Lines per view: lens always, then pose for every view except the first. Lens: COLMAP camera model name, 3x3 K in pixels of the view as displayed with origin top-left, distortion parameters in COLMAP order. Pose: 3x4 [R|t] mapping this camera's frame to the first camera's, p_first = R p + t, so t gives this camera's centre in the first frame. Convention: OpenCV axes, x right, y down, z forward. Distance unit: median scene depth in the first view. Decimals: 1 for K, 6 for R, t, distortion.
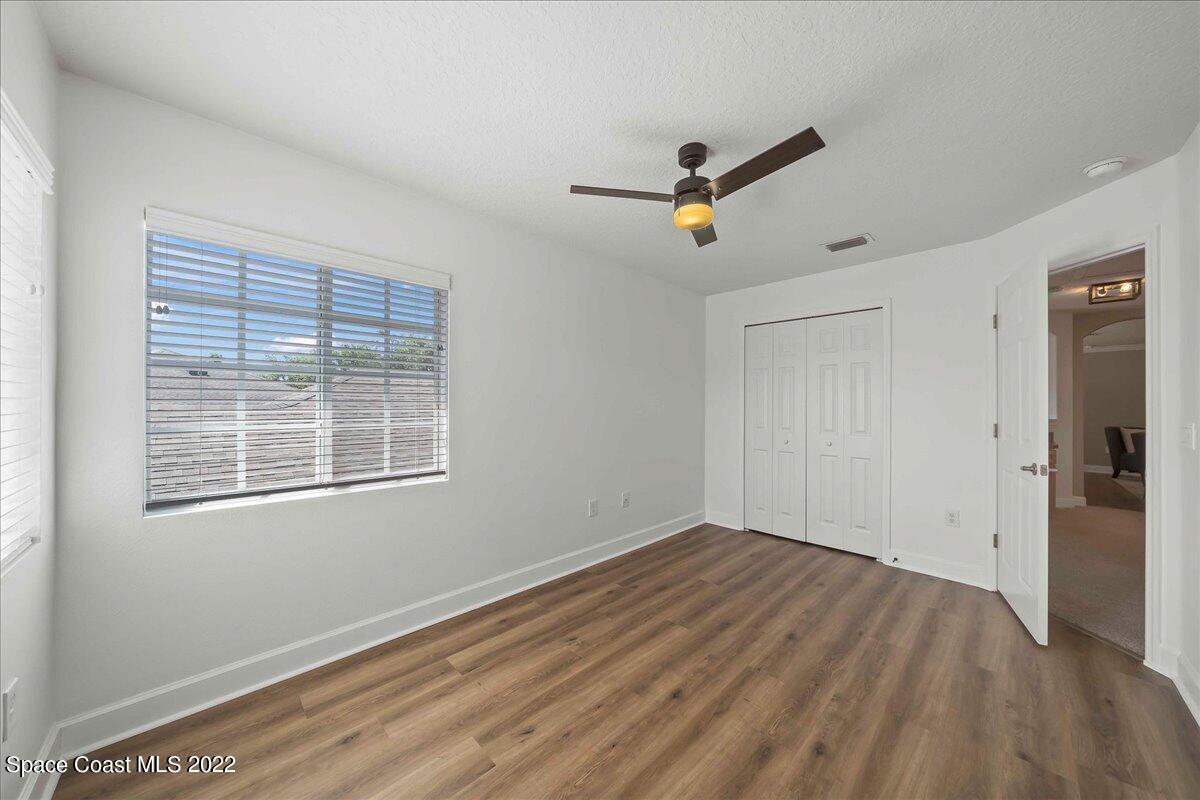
lens RADIAL K [[414.4, 0, 601.7], [0, 414.4, 396.9], [0, 0, 1]] dist [-0.004412, -0.000071]
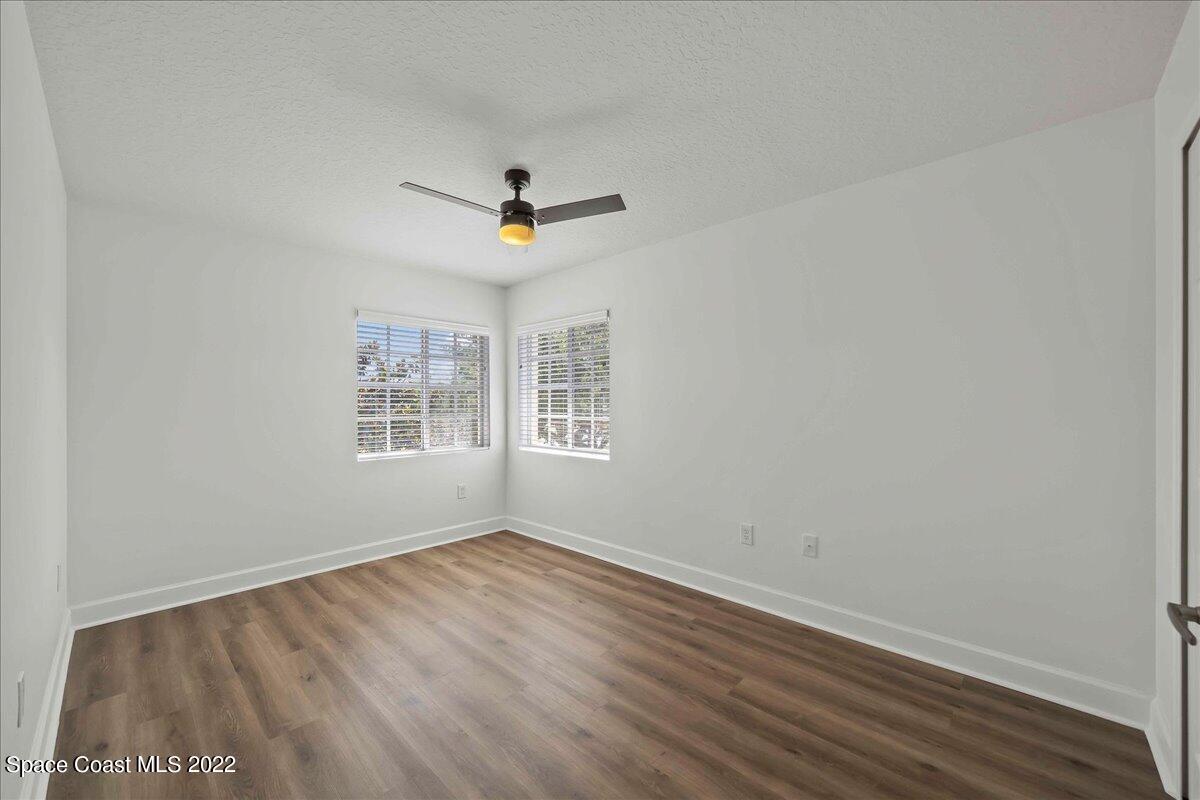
lens RADIAL K [[463.5, 0, 600.0], [0, 463.5, 400.0], [0, 0, 1]] dist [-0.000935, -0.000110]
pose [[0.029847, -0.007968, -0.999523, 1.175349], [0.022904, 0.999711, -0.007286, 0.012129], [0.999292, -0.022675, 0.030021, 0.946719]]
